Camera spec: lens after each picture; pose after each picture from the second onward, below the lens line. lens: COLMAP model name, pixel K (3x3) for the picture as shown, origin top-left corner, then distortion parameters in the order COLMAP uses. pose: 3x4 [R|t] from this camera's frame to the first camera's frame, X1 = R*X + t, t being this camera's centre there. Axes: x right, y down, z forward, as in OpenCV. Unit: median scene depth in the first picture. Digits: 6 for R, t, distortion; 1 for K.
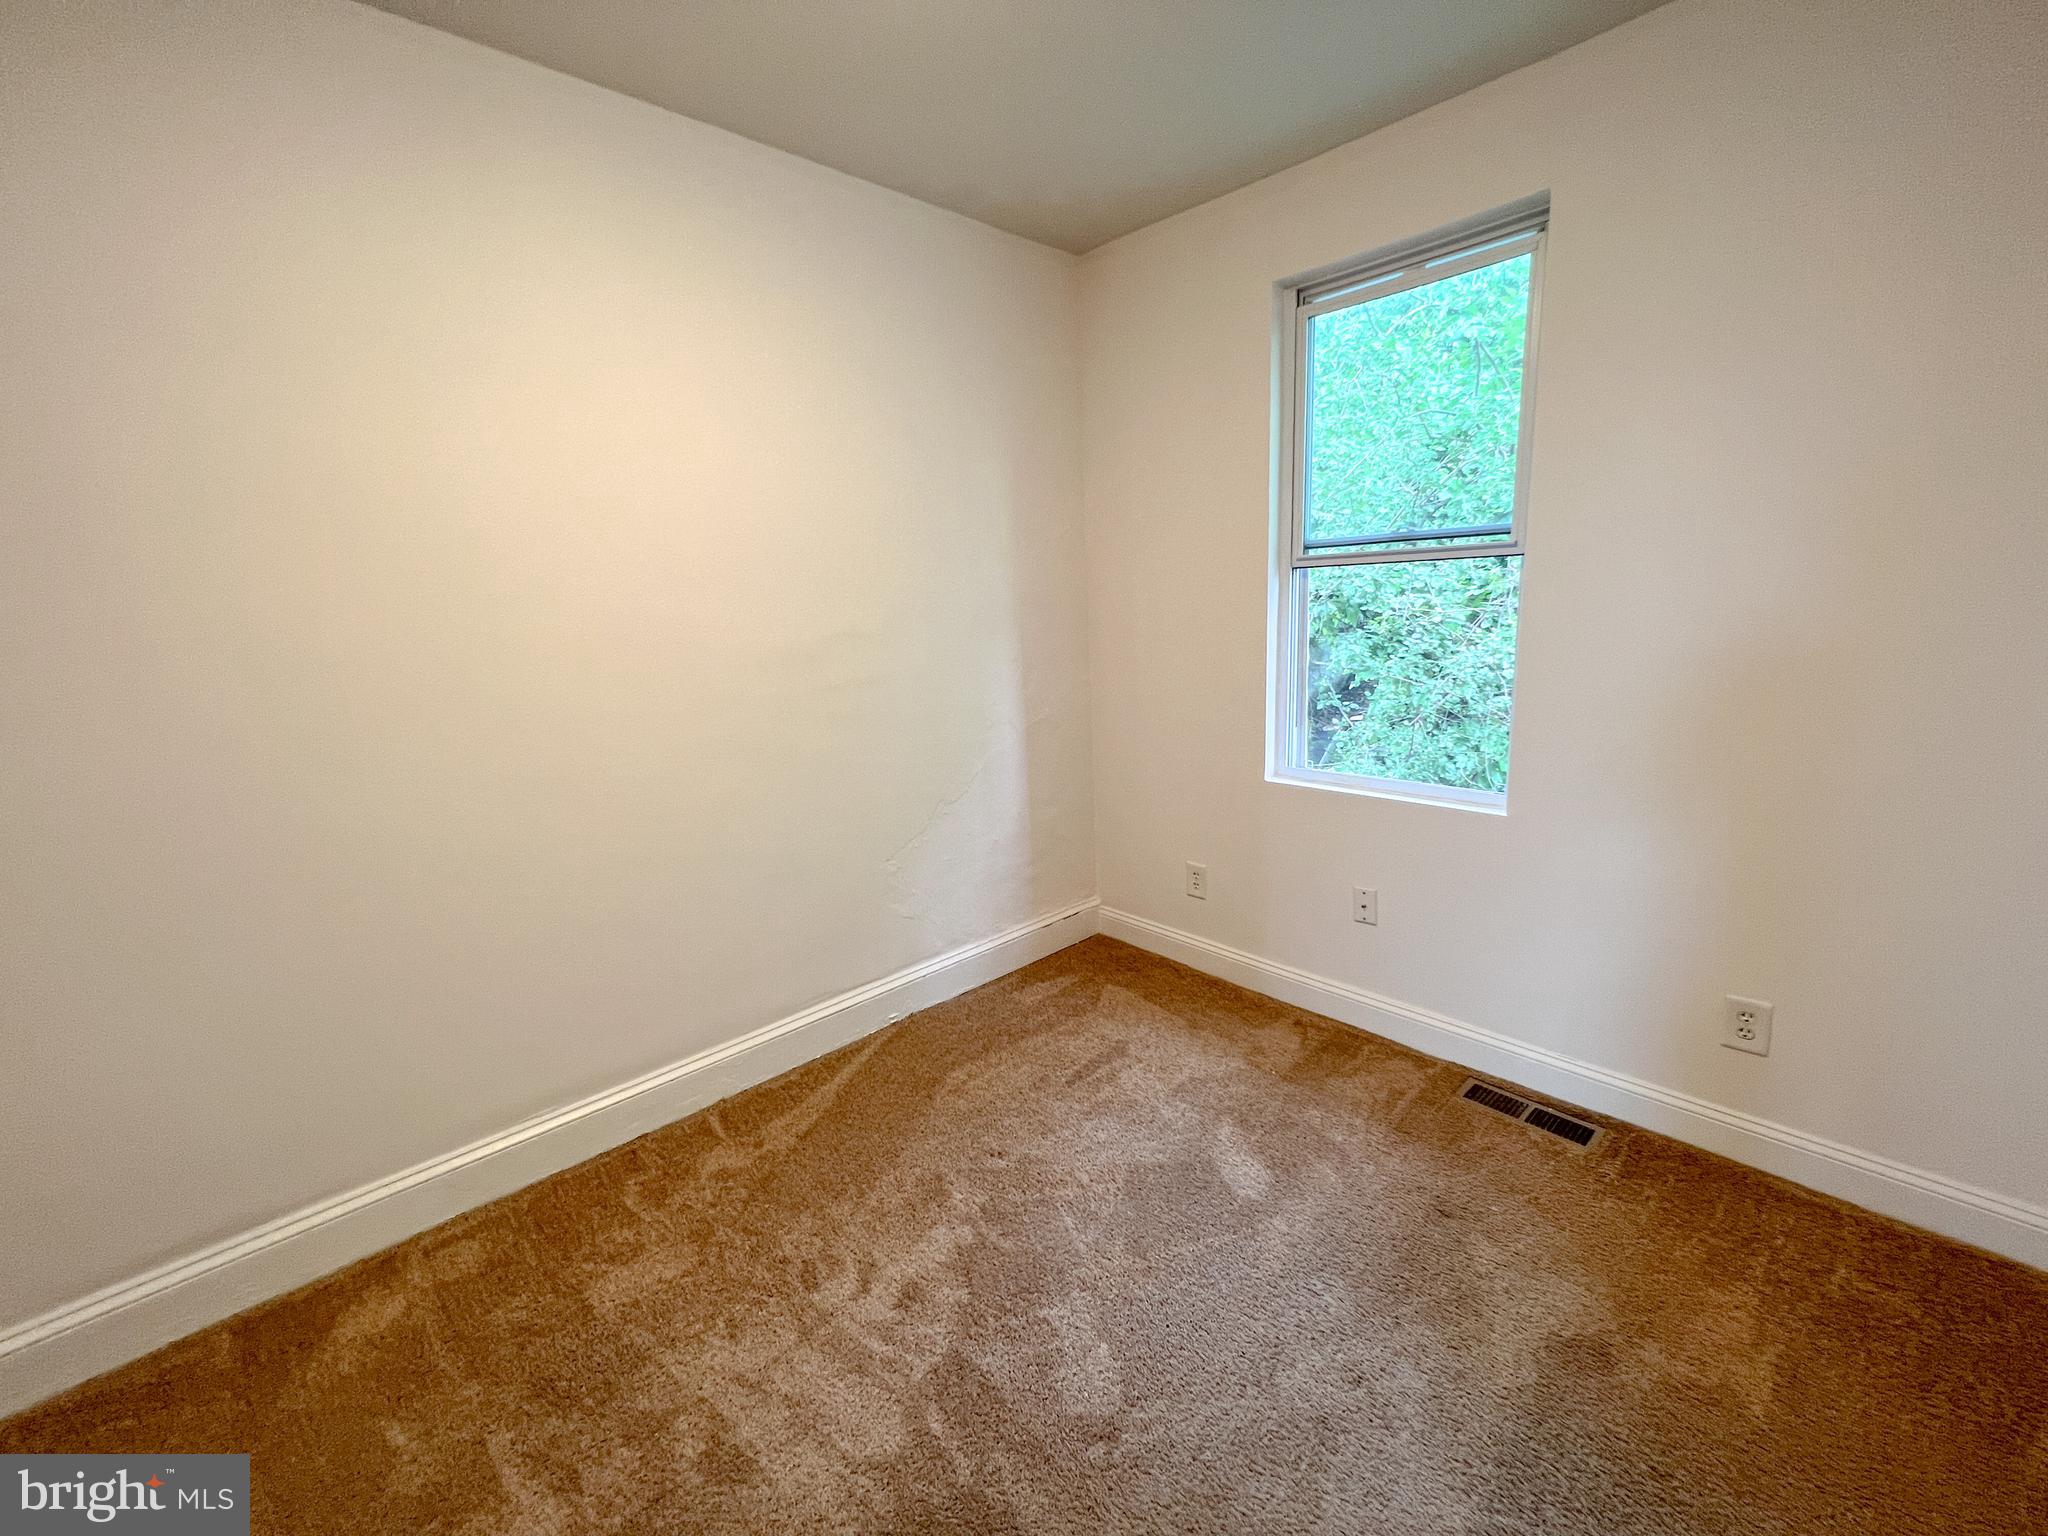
lens RADIAL K [[827.7, 0, 1023.6], [0, 827.7, 767.7], [0, 0, 1]] dist [0.002135, 0.000297]
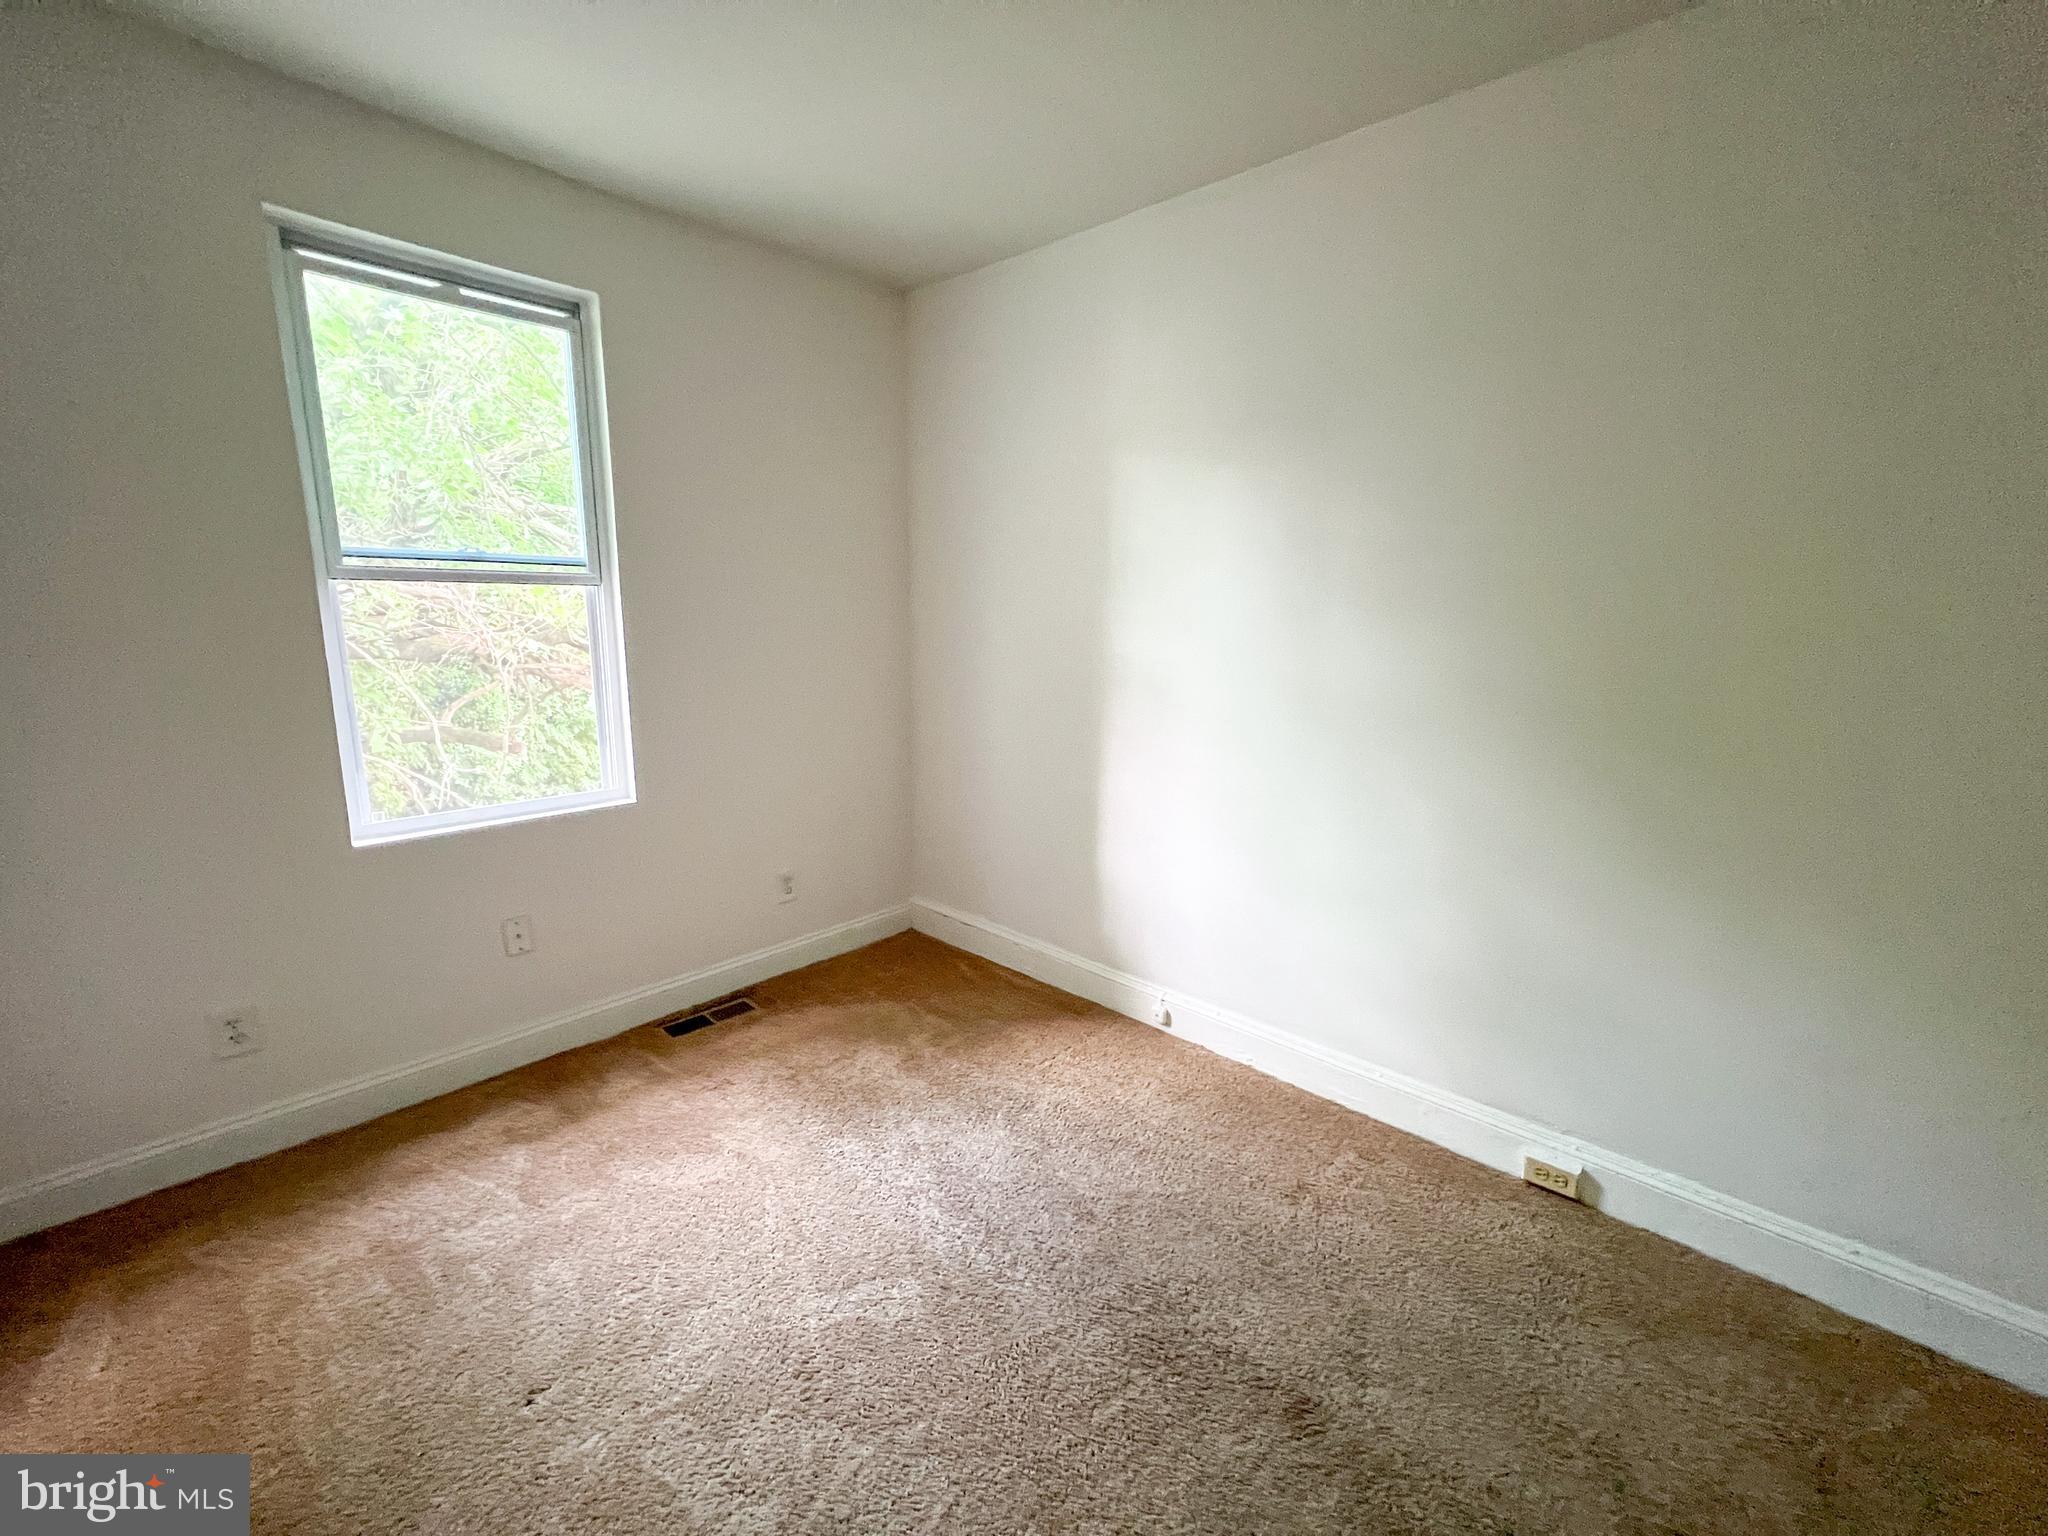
lens RADIAL K [[827.7, 0, 1021.7], [0, 827.7, 764.5], [0, 0, 1]] dist [0.002135, 0.000297]
pose [[-0.057846, -0.152480, 0.986612, -0.636666], [0.190376, 0.968447, 0.160834, -0.083072], [-0.980006, 0.197131, -0.026992, 0.478789]]
